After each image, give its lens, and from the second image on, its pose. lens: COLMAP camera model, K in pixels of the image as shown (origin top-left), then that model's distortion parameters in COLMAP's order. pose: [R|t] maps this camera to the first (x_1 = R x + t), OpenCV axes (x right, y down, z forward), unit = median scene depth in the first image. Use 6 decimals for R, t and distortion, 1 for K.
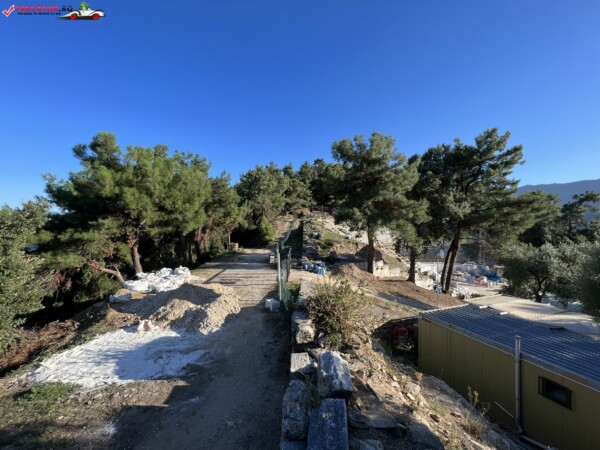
lens RADIAL K [[240.5, 0, 300.5], [0, 240.5, 225.3], [0, 0, 1]] dist [-0.000708, -0.000193]
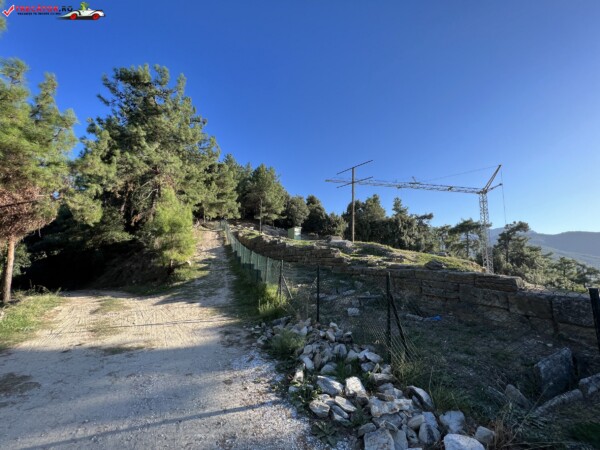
lens RADIAL K [[240.4, 0, 301.5], [0, 240.4, 221.6], [0, 0, 1]] dist [-0.000982, -0.000102]
pose [[0.904914, 0.081477, 0.417722, -0.250139], [-0.017369, 0.987756, -0.155037, 0.110256], [-0.425239, 0.133040, 0.895250, 1.341545]]
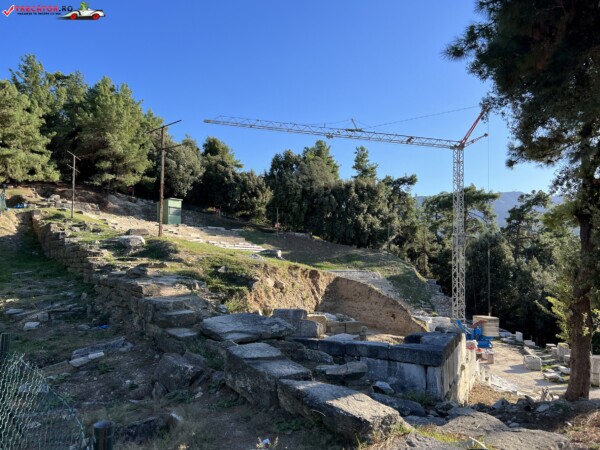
lens RADIAL K [[454.1, 0, 303.1], [0, 454.1, 208.9], [0, 0, 1]] dist [0.027577, -0.012969]
pose [[0.814503, 0.055947, 0.577456, -0.127343], [0.001436, 0.995142, -0.098440, 0.095325], [-0.580158, 0.081009, 0.810465, 1.038913]]
